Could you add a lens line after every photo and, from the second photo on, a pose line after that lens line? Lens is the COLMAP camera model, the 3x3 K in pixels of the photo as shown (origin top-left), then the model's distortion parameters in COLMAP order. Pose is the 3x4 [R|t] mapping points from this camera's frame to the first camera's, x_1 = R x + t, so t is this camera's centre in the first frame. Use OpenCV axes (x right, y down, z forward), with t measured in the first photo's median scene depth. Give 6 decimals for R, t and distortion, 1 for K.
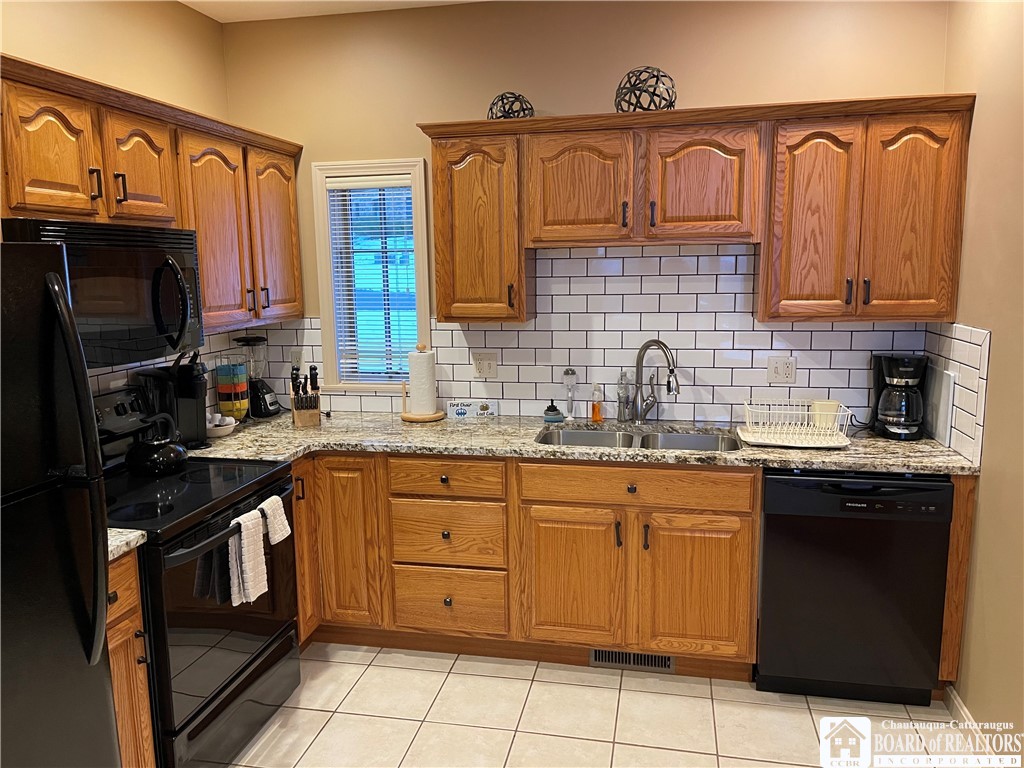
lens RADIAL K [[775.3, 0, 506.9], [0, 775.3, 390.6], [0, 0, 1]] dist [0.085091, -0.122414]
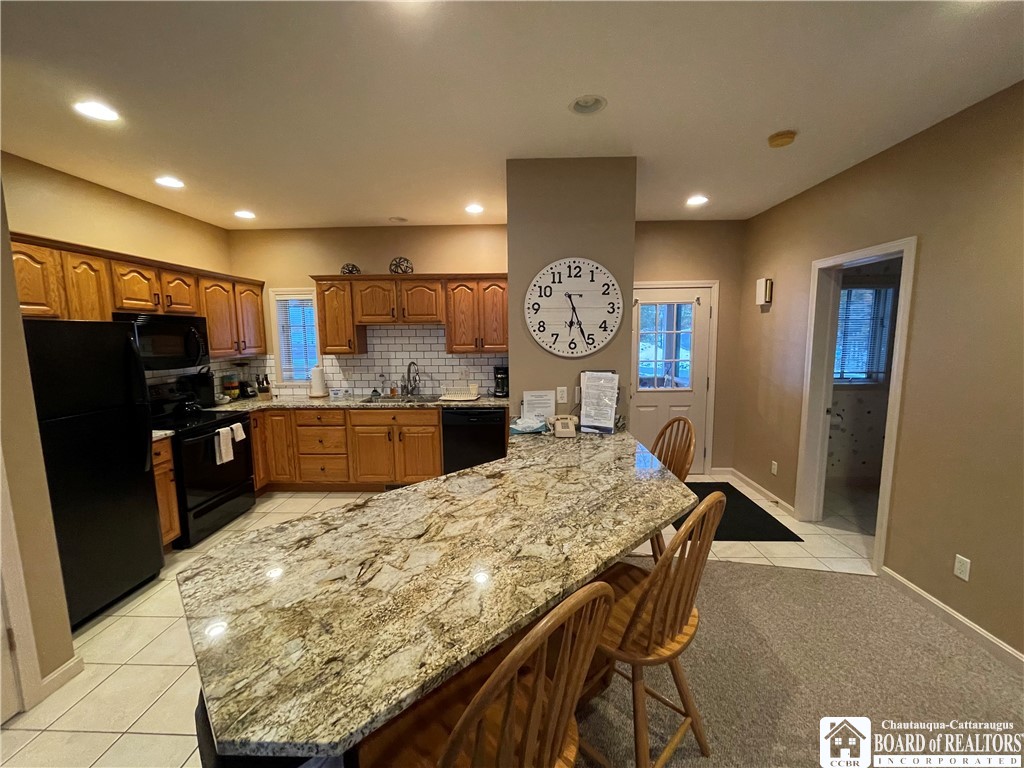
lens RADIAL K [[412.6, 0, 508.9], [0, 412.6, 384.5], [0, 0, 1]] dist [-0.009465, 0.007445]
pose [[0.984438, -0.016411, 0.174965, 0.277858], [0.023510, 0.998979, -0.038581, 0.070840], [-0.174153, 0.042094, 0.983818, -0.383019]]
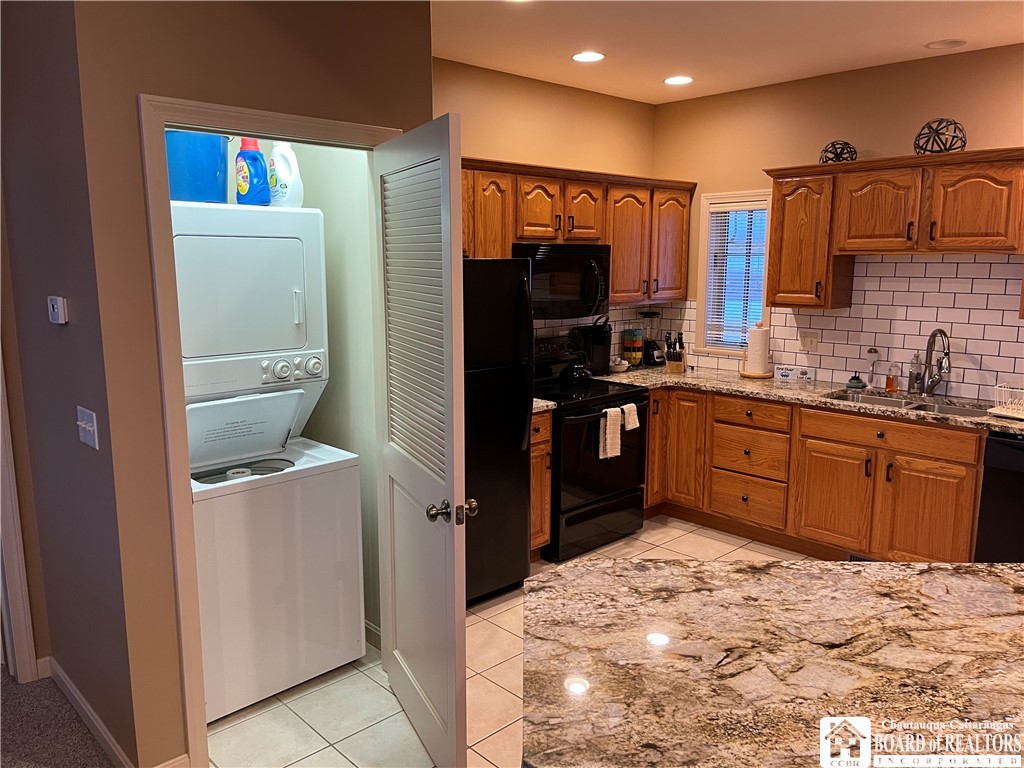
lens RADIAL K [[775.3, 0, 506.9], [0, 775.3, 390.6], [0, 0, 1]] dist [0.085091, -0.122414]
pose [[0.822857, 0.110708, -0.557360, 0.351654], [-0.102784, 0.993657, 0.045625, 0.049763], [0.558876, 0.019744, 0.829016, -0.463979]]
